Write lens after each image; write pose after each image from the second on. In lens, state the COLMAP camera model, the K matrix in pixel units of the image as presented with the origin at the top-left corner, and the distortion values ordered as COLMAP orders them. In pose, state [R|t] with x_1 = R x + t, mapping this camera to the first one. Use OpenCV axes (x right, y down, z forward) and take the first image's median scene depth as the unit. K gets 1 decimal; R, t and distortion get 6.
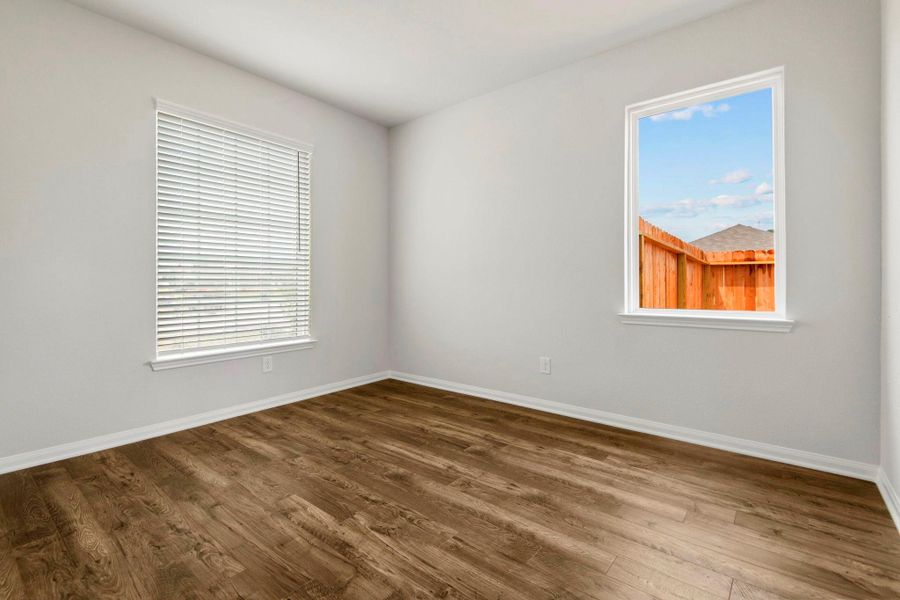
lens RADIAL K [[407.9, 0, 451.6], [0, 407.9, 285.4], [0, 0, 1]] dist [-0.000218, -0.000128]
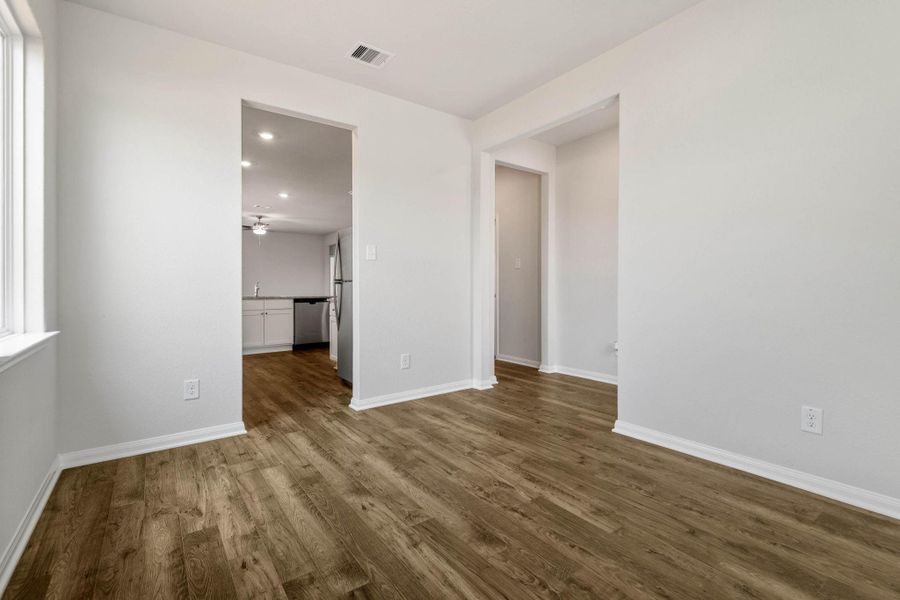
lens RADIAL K [[407.9, 0, 451.6], [0, 407.9, 285.4], [0, 0, 1]] dist [-0.000218, -0.000128]
pose [[-0.966157, 0.009525, 0.257780, -0.297714], [0.009577, 0.999954, -0.001052, -0.006864], [-0.257778, 0.001452, -0.966203, 1.957739]]
